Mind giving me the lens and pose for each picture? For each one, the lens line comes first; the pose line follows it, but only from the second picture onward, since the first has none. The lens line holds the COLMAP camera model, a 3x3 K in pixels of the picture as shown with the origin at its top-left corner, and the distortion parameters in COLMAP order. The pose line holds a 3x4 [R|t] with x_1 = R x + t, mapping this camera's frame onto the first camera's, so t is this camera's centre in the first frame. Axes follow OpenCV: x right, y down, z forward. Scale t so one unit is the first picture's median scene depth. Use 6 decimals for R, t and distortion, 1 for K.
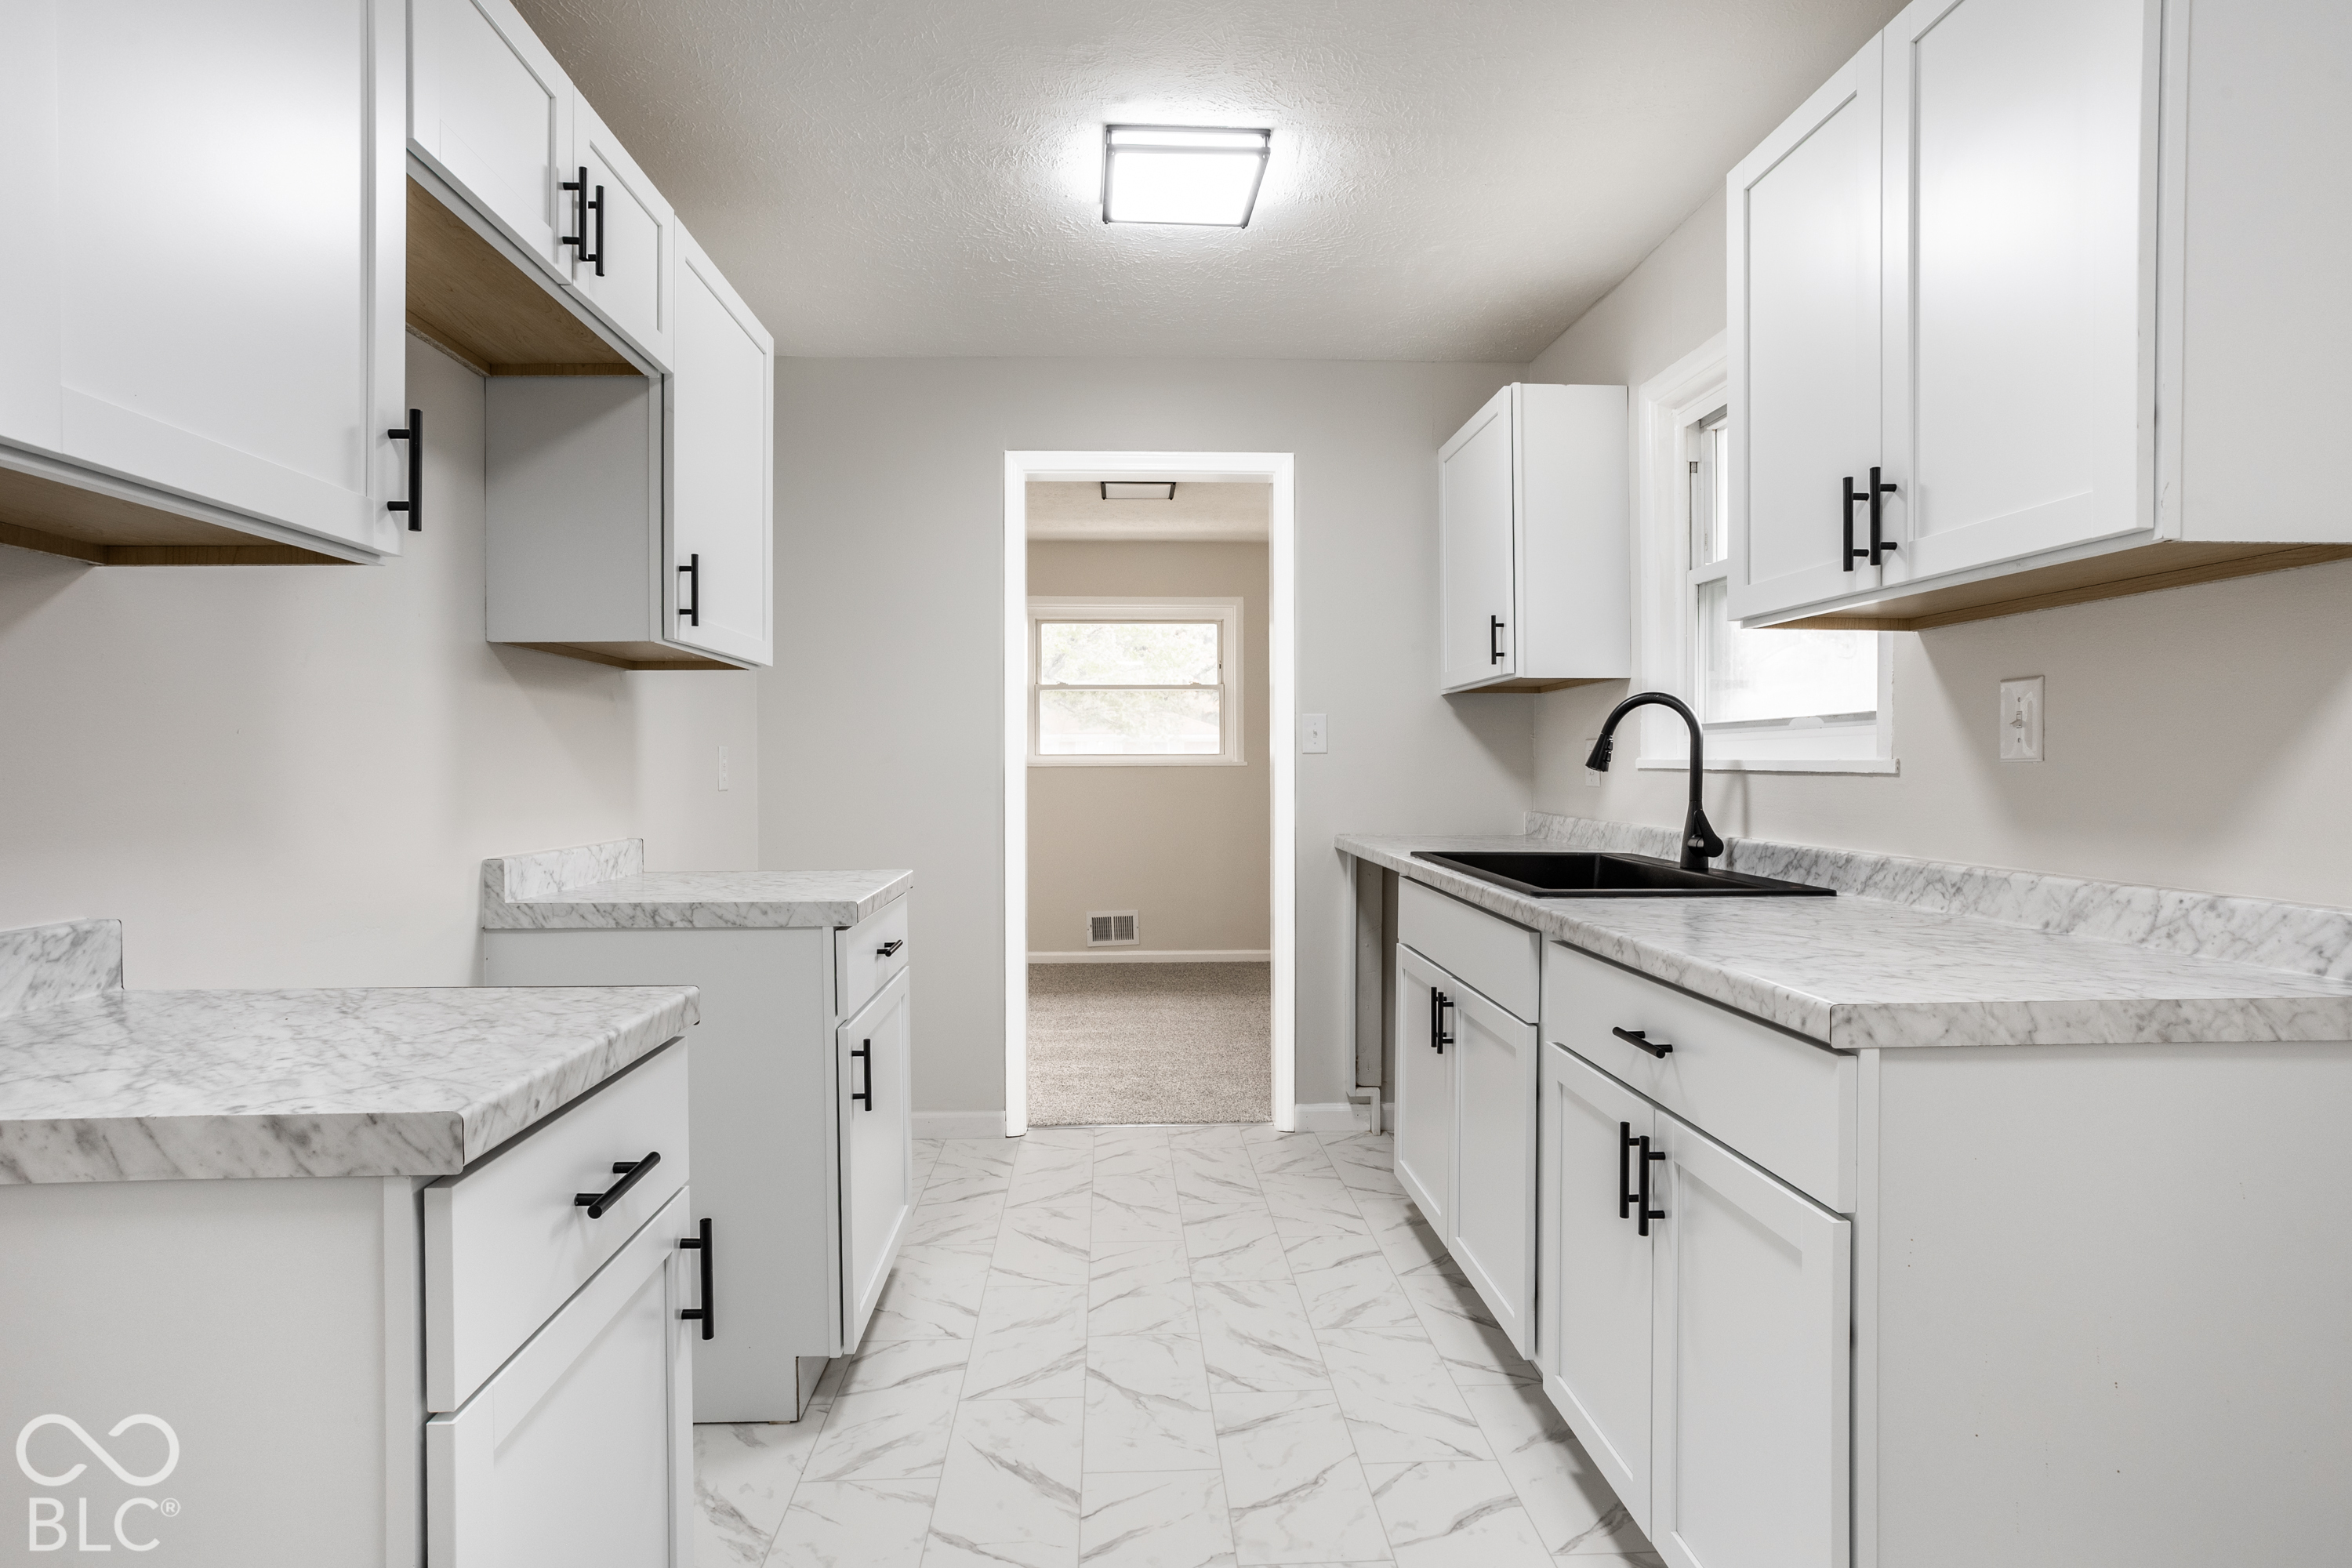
lens RADIAL K [[1166.4, 0, 1146.9], [0, 1166.4, 786.8], [0, 0, 1]] dist [-0.051200, 0.037407]
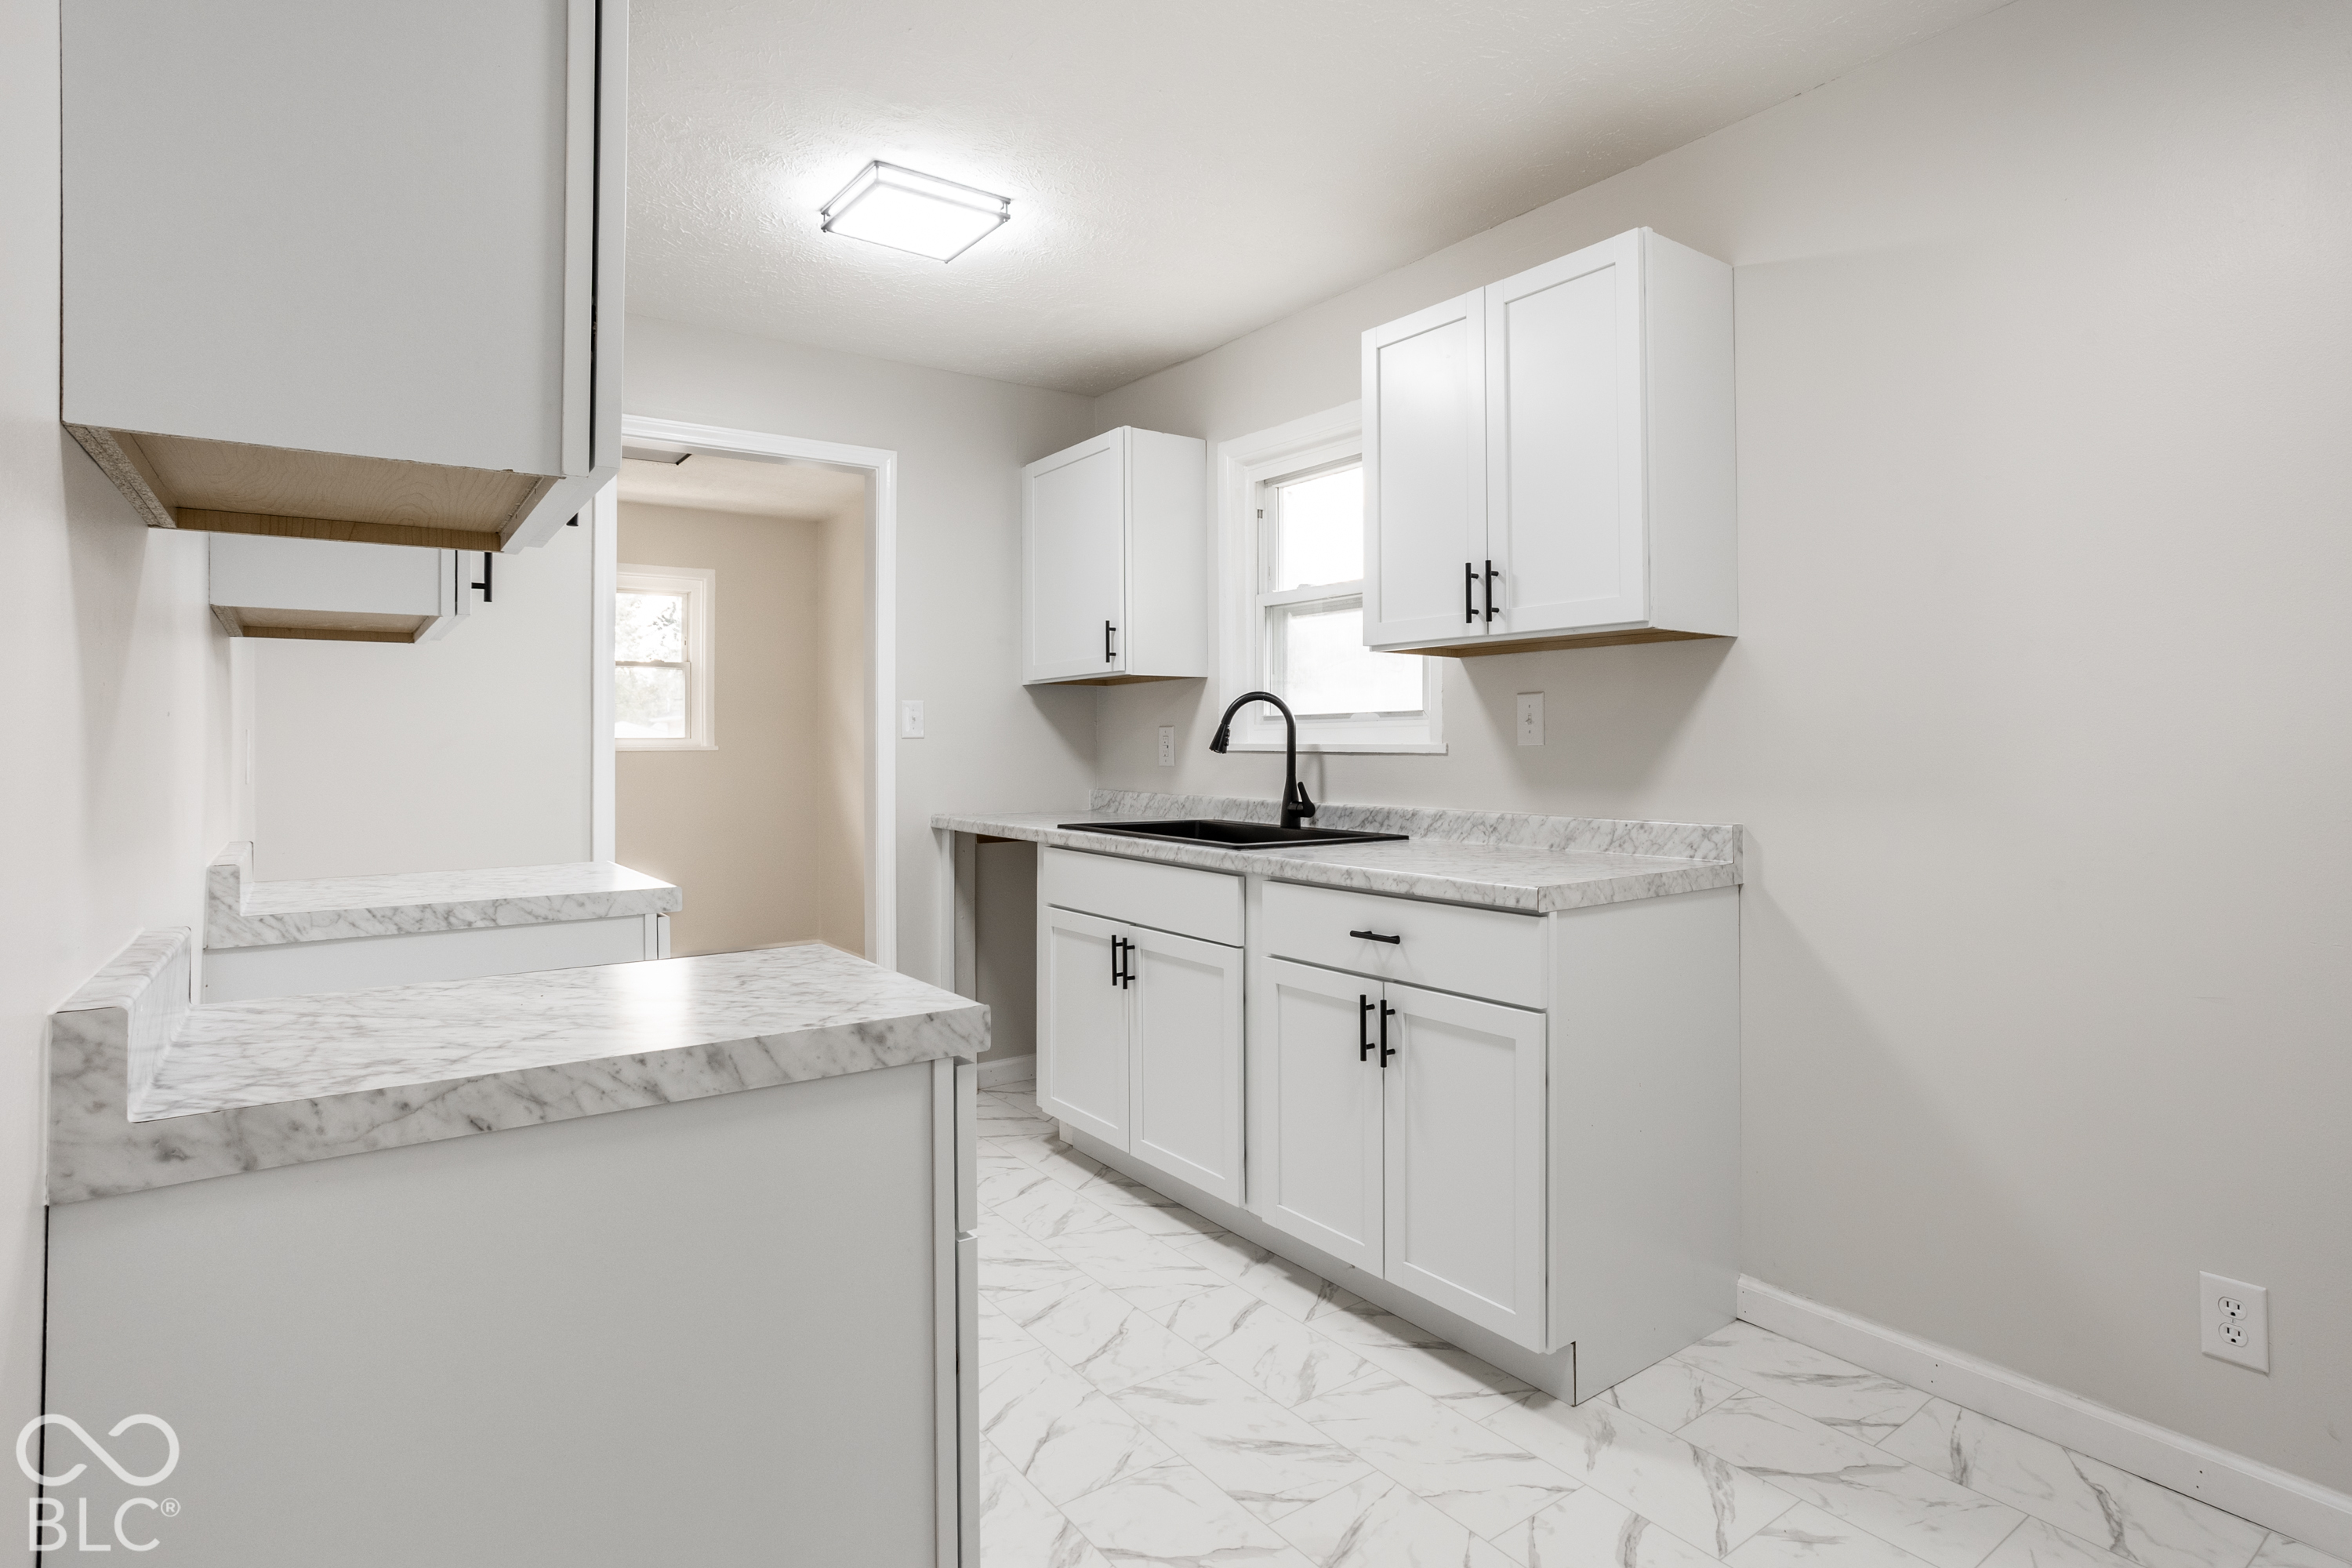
lens RADIAL K [[1239.7, 0, 1239.1], [0, 1239.7, 752.0], [0, 0, 1]] dist [-0.054415, 0.048052]
pose [[0.821806, -0.004736, 0.569747, -0.465148], [0.013644, 0.999842, -0.011370, 0.000945], [-0.569603, 0.017118, 0.821741, -0.151100]]
